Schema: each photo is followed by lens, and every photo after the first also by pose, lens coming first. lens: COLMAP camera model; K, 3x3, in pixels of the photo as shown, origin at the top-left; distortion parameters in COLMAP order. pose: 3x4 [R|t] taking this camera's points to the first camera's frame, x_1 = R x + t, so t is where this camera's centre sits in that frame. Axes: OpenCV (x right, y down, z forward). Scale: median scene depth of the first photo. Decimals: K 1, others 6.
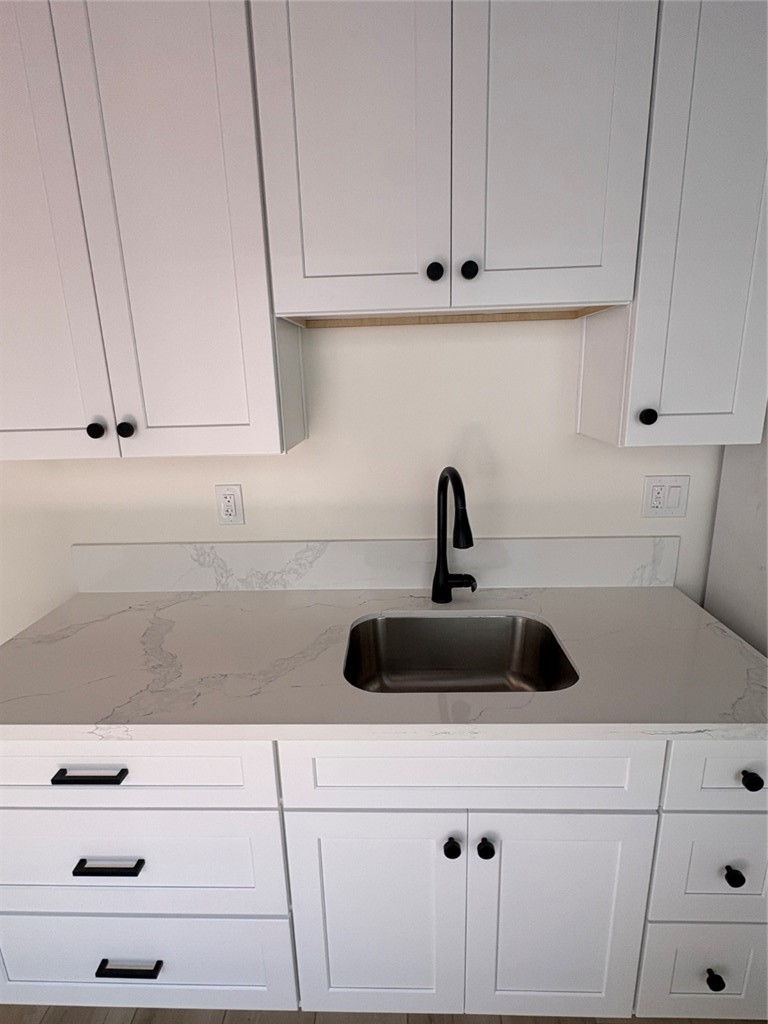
lens RADIAL K [[517.5, 0, 383.1], [0, 517.5, 511.6], [0, 0, 1]] dist [-0.003931, -0.000438]
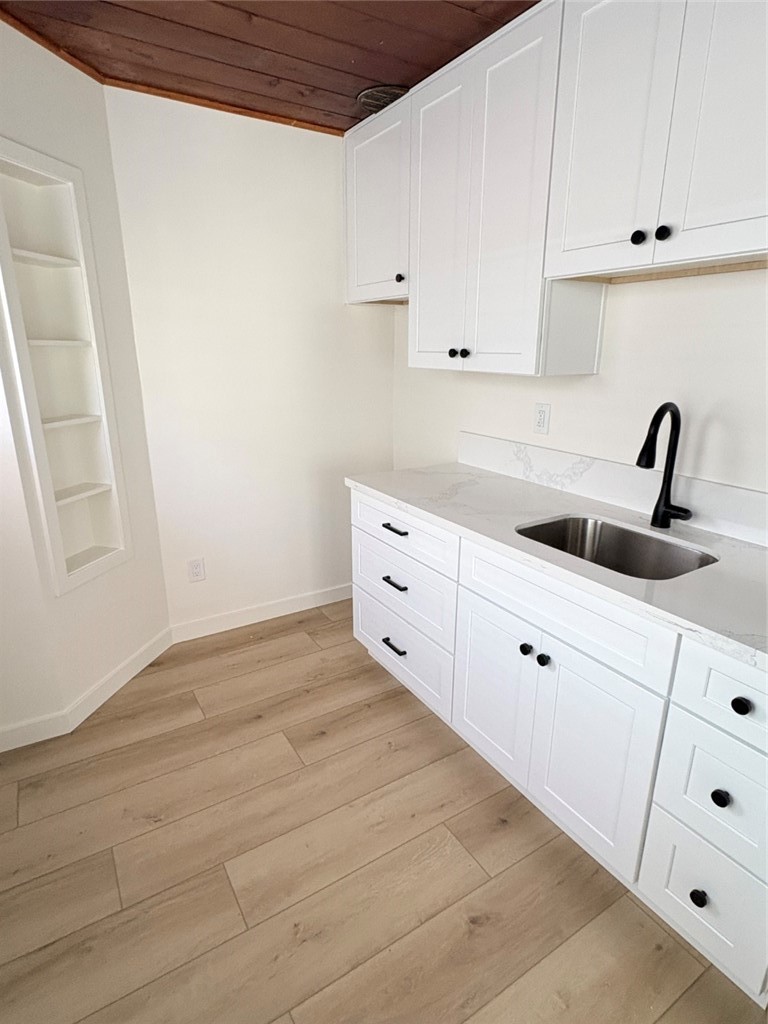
lens RADIAL K [[555.0, 0, 389.1], [0, 555.0, 509.8], [0, 0, 1]] dist [0.002646, -0.000167]
pose [[0.557853, 0.261018, -0.787826, 0.733637], [-0.224064, 0.961374, 0.159860, 0.077532], [0.799121, 0.087345, 0.594791, -0.191185]]
